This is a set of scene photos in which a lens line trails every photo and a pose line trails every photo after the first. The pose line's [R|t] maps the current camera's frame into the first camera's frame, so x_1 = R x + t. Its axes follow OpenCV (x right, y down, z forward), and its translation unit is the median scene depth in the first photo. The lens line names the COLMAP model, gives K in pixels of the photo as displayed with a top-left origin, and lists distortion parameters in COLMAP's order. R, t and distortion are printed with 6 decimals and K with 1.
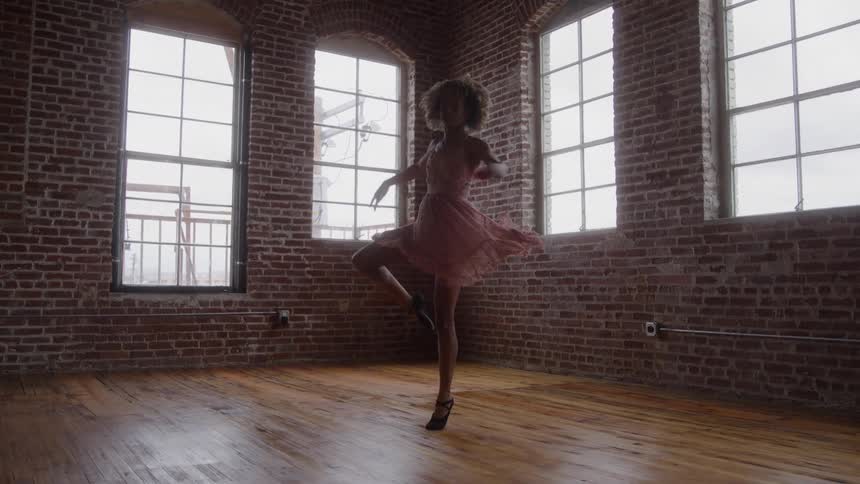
lens RADIAL K [[747.6, 0, 429.4], [0, 747.6, 245.1], [0, 0, 1]] dist [-0.128510, 0.104249]
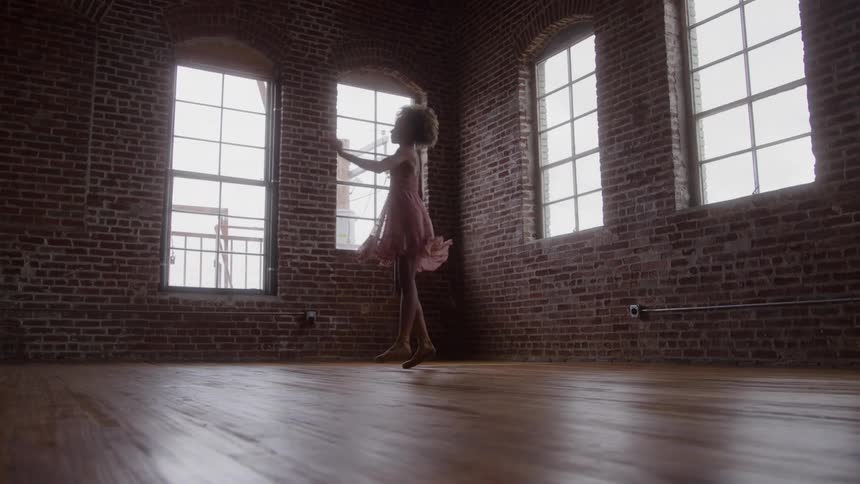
lens RADIAL K [[737.8, 0, 426.0], [0, 737.8, 243.2], [0, 0, 1]] dist [-0.117412, 0.096318]
pose [[0.998733, -0.018920, -0.046628, 0.032062], [0.015419, 0.997114, -0.074331, 0.074143], [0.047900, 0.073518, 0.996143, -0.104328]]
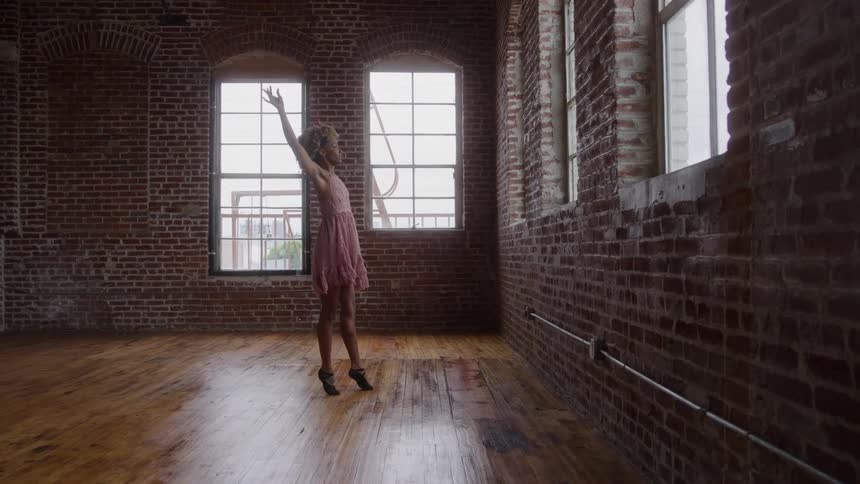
lens RADIAL K [[737.8, 0, 426.0], [0, 737.8, 243.2], [0, 0, 1]] dist [-0.117412, 0.096318]
pose [[0.855586, -0.020048, -0.517272, 0.610404], [0.043496, 0.998500, 0.033246, -0.025159], [0.515829, -0.050944, 0.855175, 0.012820]]
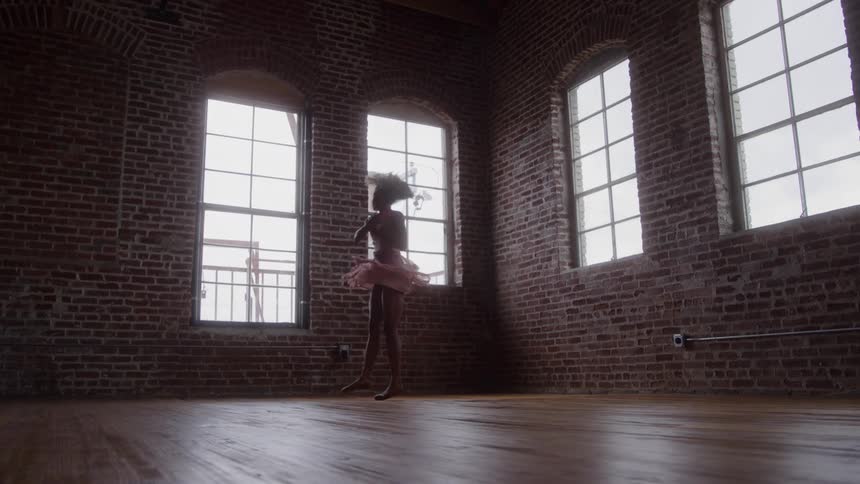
lens RADIAL K [[737.8, 0, 426.0], [0, 737.8, 243.2], [0, 0, 1]] dist [-0.117412, 0.096318]
pose [[0.996137, -0.035882, -0.080148, 0.018494], [0.026175, 0.992546, -0.119029, 0.074948], [0.083821, 0.116471, 0.989651, -0.085488]]
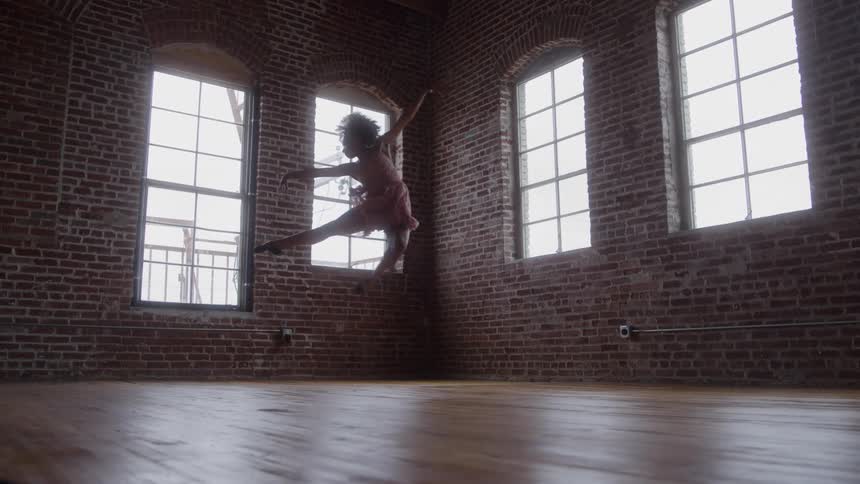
lens RADIAL K [[737.8, 0, 426.0], [0, 737.8, 243.2], [0, 0, 1]] dist [-0.117412, 0.096318]
pose [[0.998418, 0.000664, 0.056226, -0.056563], [0.004840, 0.995204, -0.097701, 0.072706], [-0.056021, 0.097819, 0.993626, -0.092189]]
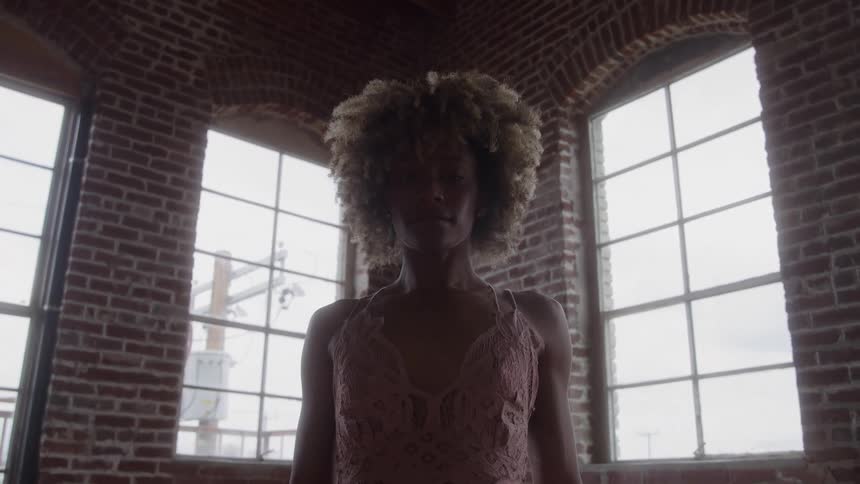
lens RADIAL K [[766.6, 0, 426.0], [0, 766.6, 244.7], [0, 0, 1]] dist [-0.122327, 0.101044]
pose [[0.994497, 0.043043, 0.095512, -0.040842], [-0.018376, 0.969234, -0.245456, -0.030497], [-0.103138, 0.242350, 0.964691, 0.472672]]
